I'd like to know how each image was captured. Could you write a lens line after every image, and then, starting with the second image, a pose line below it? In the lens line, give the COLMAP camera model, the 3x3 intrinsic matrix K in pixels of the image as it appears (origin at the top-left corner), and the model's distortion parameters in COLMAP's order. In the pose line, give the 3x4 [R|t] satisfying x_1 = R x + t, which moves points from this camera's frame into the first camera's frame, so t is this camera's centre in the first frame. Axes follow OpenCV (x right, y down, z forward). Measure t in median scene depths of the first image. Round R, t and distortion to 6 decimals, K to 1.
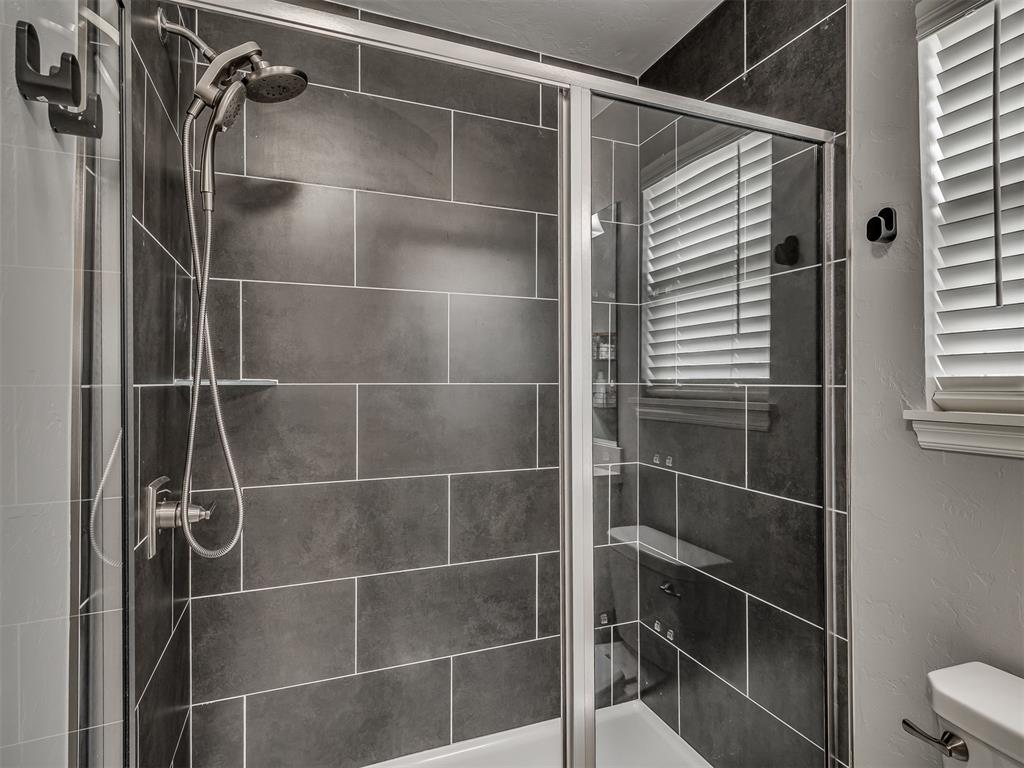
lens RADIAL K [[540.7, 0, 511.9], [0, 540.7, 378.2], [0, 0, 1]] dist [-0.002451, -0.001707]
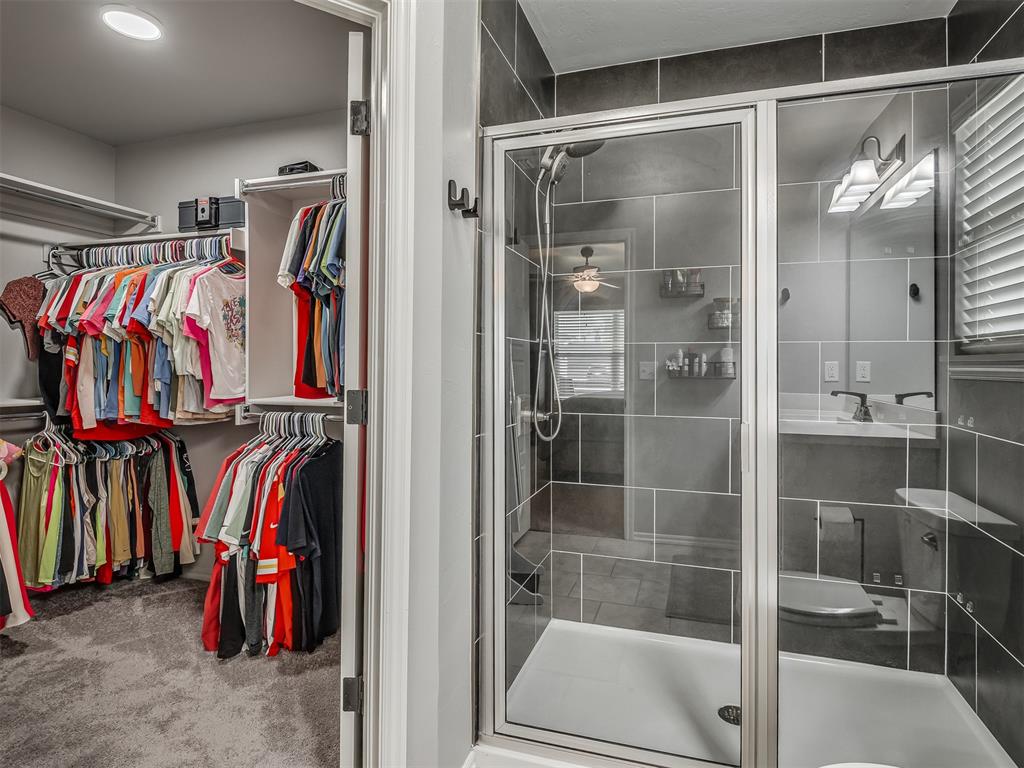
lens RADIAL K [[561.0, 0, 511.6], [0, 561.0, 360.5], [0, 0, 1]] dist [0.000102, 0.000481]
pose [[0.752395, 0.002405, -0.658708, 0.396786], [-0.005586, 0.999981, -0.002729, 0.067764], [0.658689, 0.005733, 0.752394, -0.297955]]
